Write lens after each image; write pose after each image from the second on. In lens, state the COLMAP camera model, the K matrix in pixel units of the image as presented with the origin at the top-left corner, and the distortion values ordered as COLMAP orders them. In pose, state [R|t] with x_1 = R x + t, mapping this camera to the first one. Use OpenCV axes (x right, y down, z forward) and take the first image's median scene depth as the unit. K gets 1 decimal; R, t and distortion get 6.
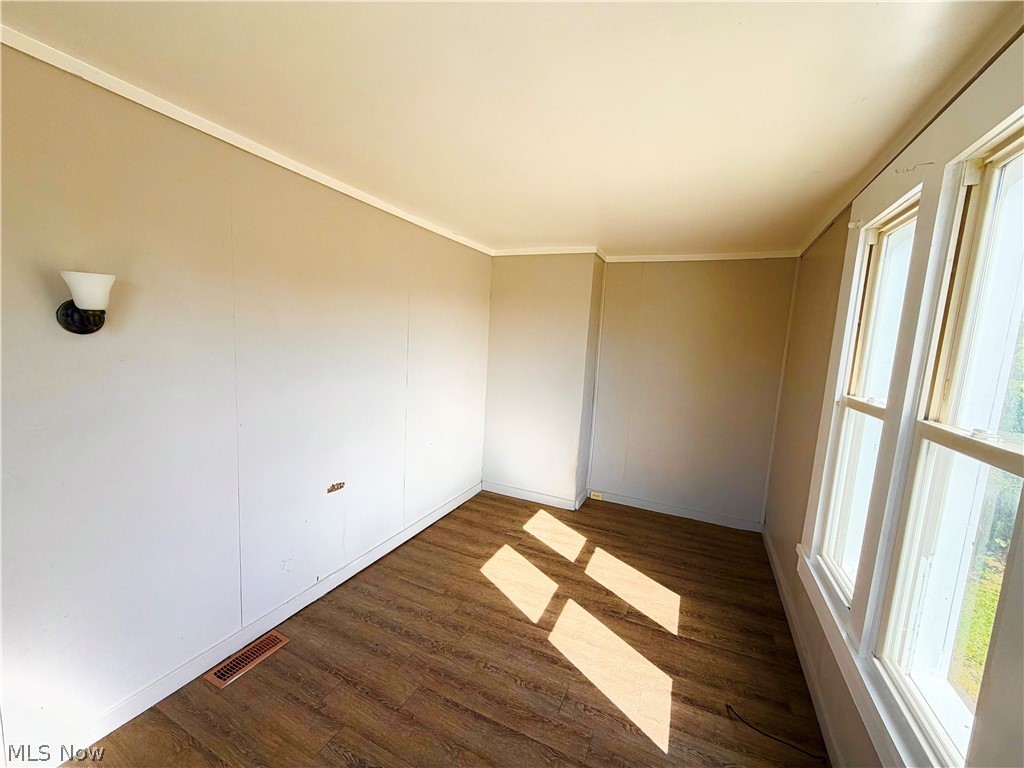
lens RADIAL K [[403.1, 0, 513.1], [0, 403.1, 387.3], [0, 0, 1]] dist [0.000192, 0.000101]
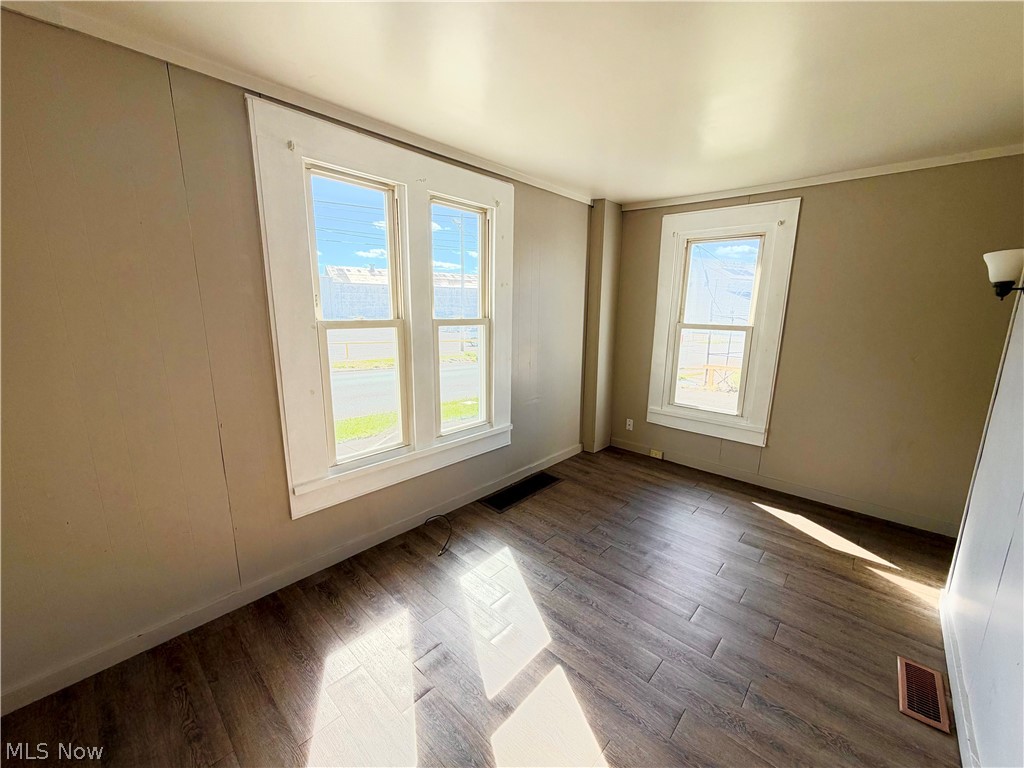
lens RADIAL K [[403.1, 0, 510.7], [0, 403.1, 391.9], [0, 0, 1]] dist [0.000192, 0.000101]
pose [[-0.949504, -0.128212, 0.286363, -0.008155], [-0.027053, 0.942753, 0.332394, -0.153838], [-0.312587, 0.307862, -0.898616, 1.649270]]
